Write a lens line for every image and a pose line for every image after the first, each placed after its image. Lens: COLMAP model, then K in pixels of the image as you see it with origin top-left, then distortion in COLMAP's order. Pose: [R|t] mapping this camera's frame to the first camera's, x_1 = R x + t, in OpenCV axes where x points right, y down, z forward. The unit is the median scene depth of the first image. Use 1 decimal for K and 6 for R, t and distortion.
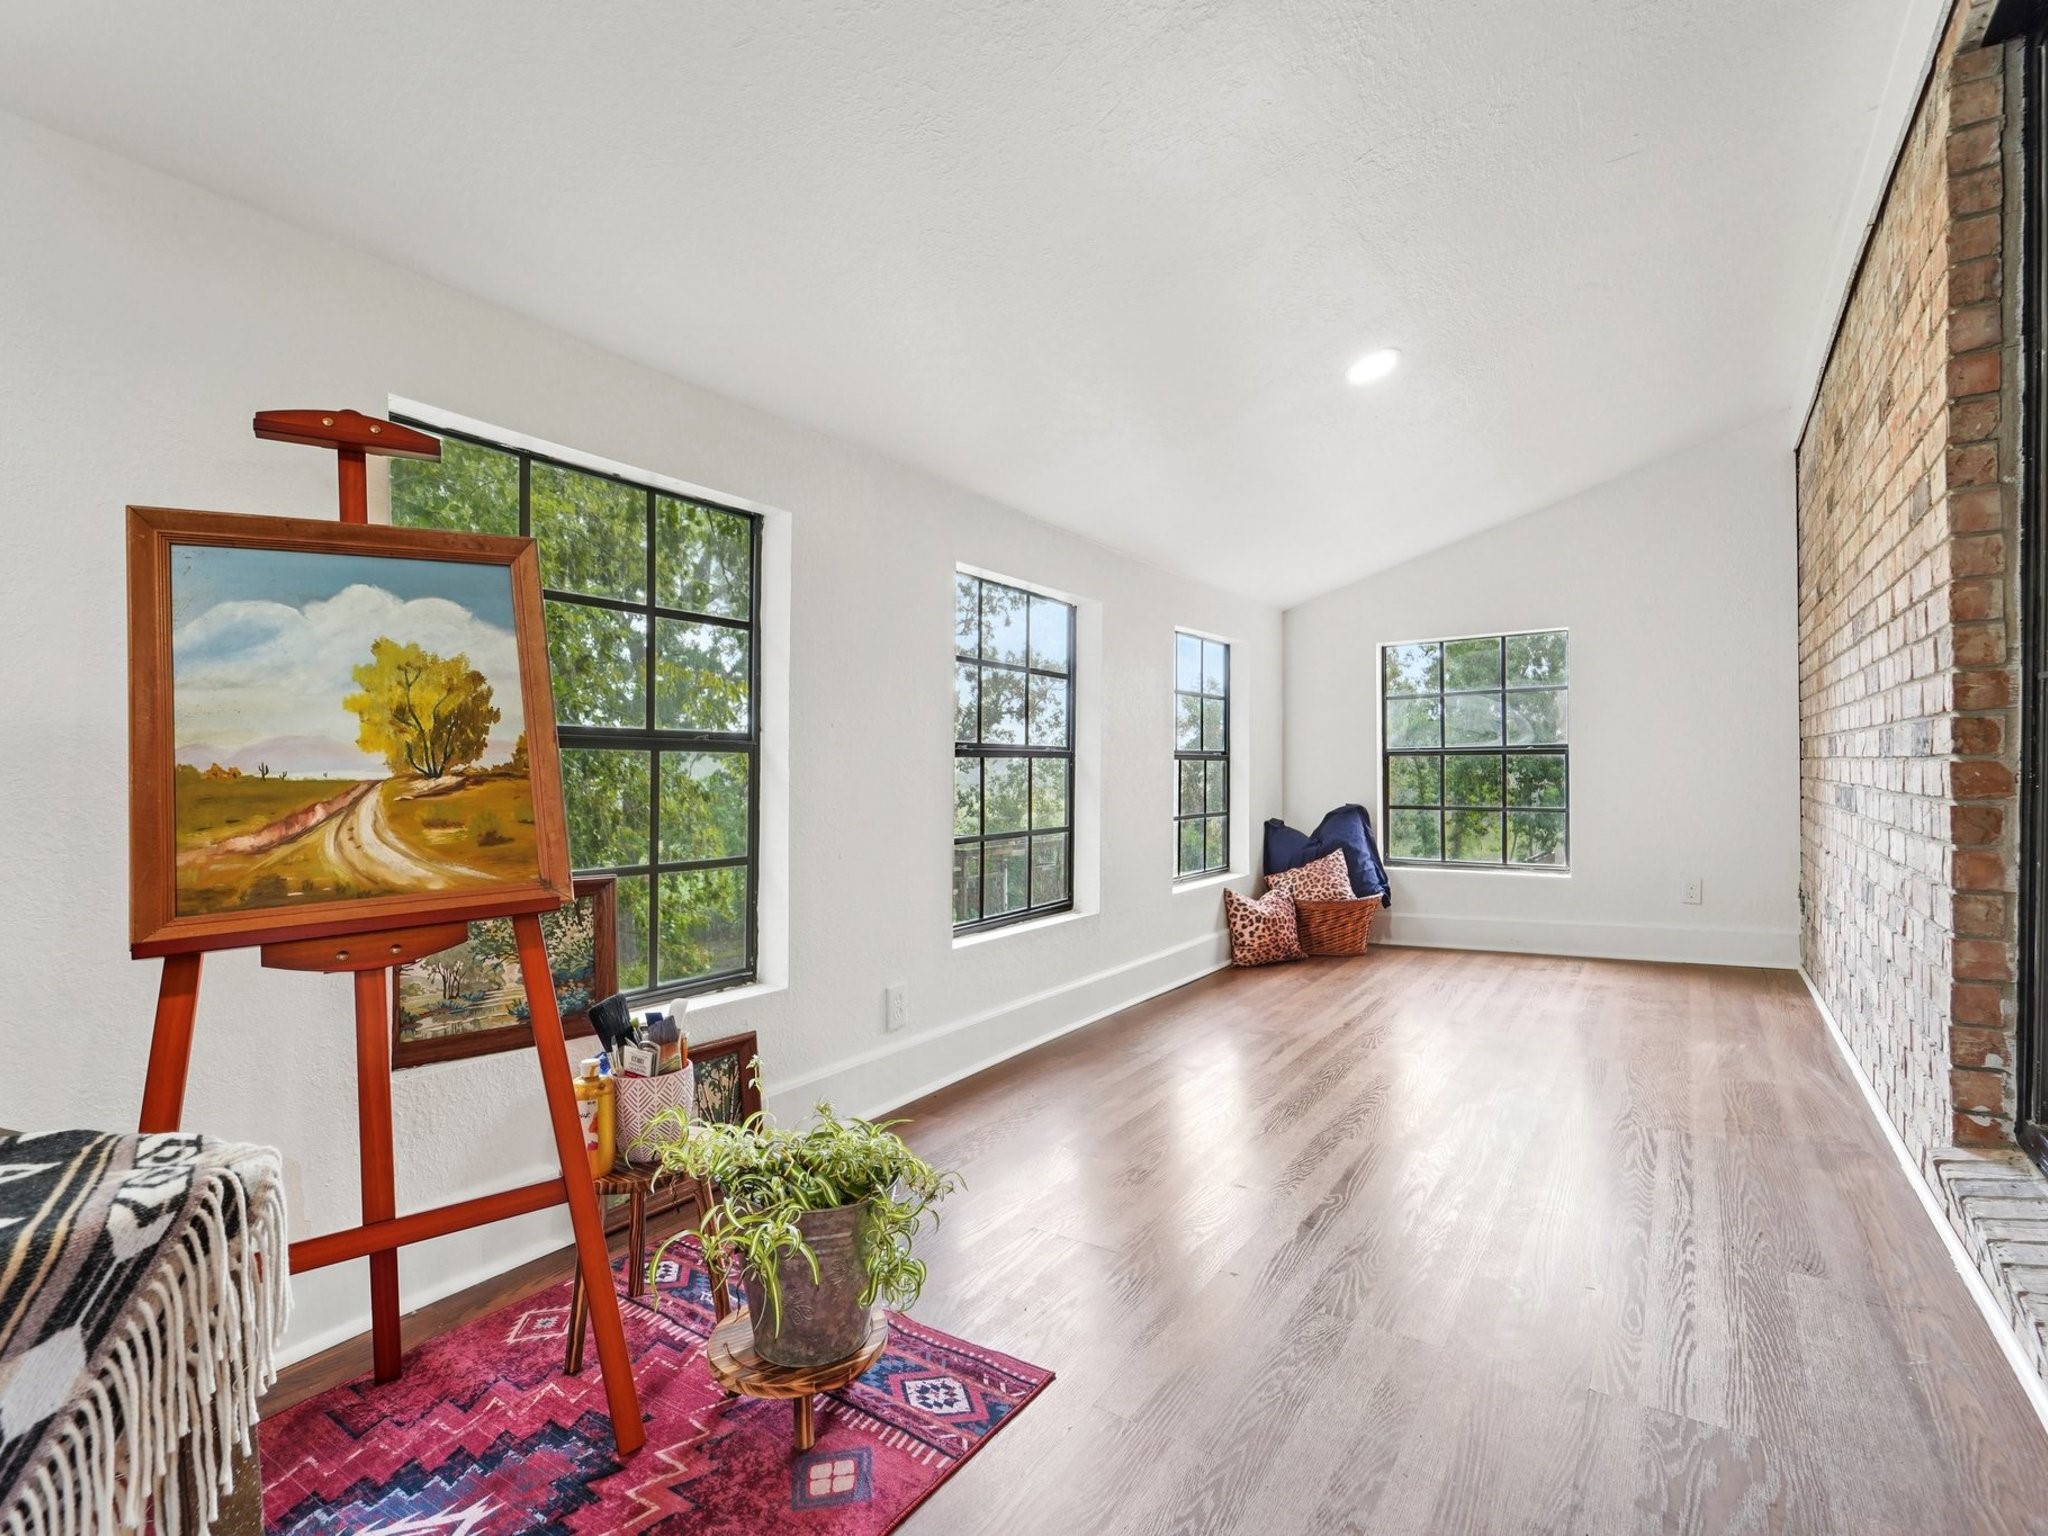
lens RADIAL K [[951.3, 0, 1026.5], [0, 951.3, 773.0], [0, 0, 1]] dist [-0.016277, -0.000124]
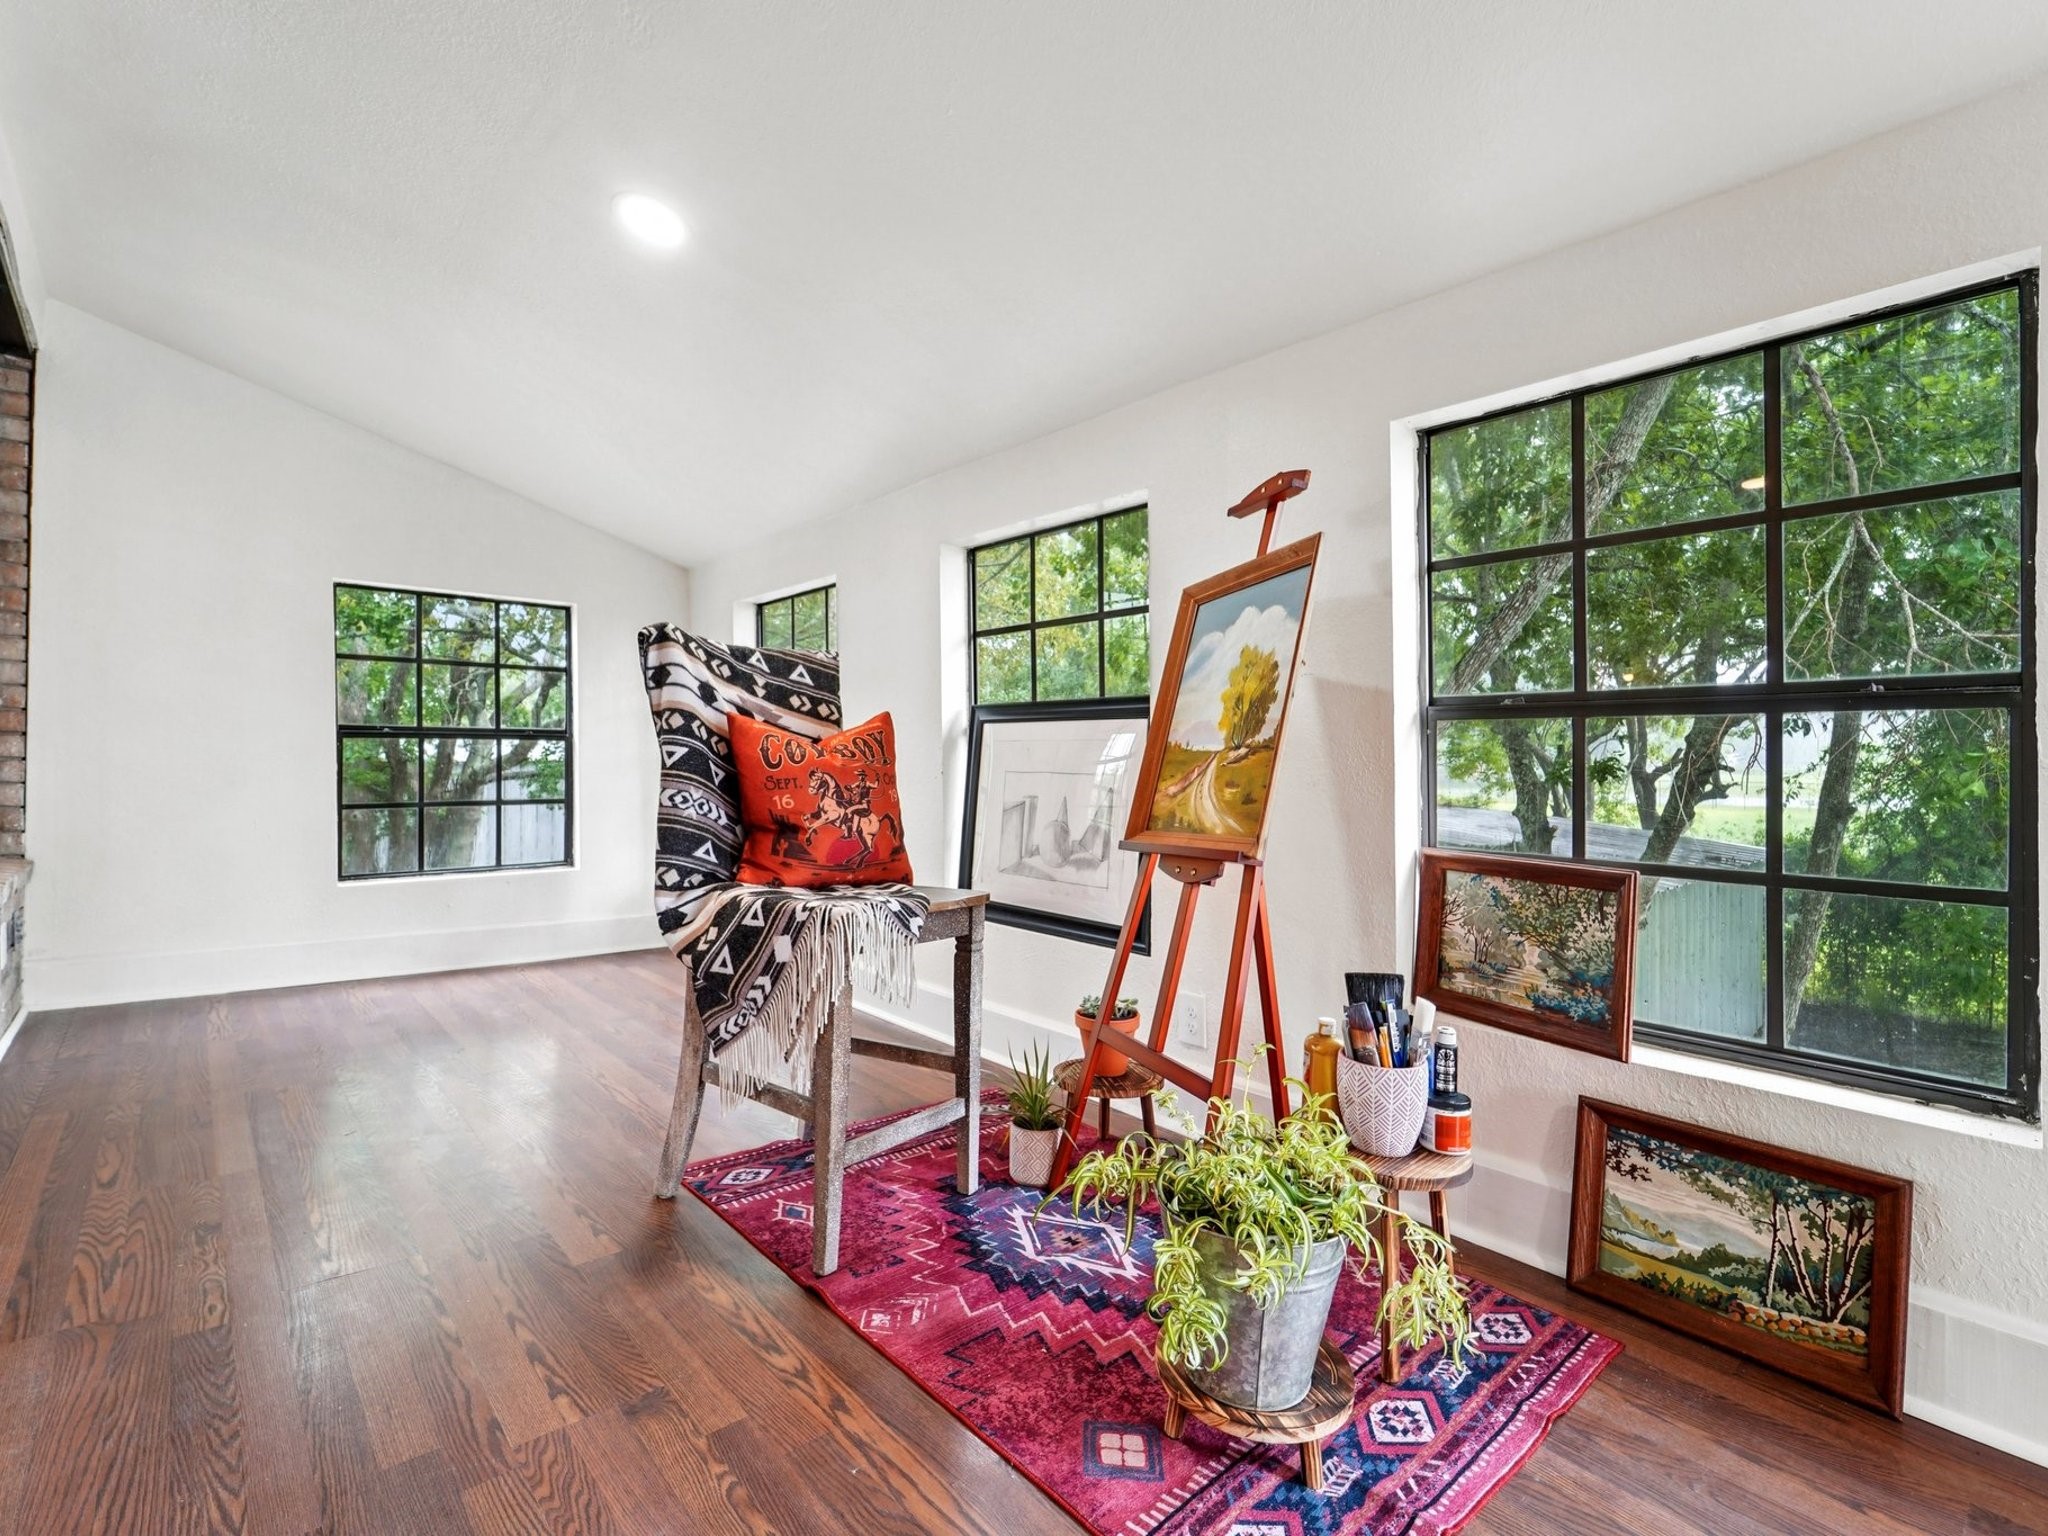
lens RADIAL K [[956.0, 0, 1013.9], [0, 956.0, 755.1], [0, 0, 1]] dist [-0.003346, 0.000080]
pose [[-0.250033, 0.010739, -0.968178, 0.544312], [0.002322, 0.999942, 0.010492, -0.001384], [0.968235, 0.000375, -0.250043, 0.779790]]
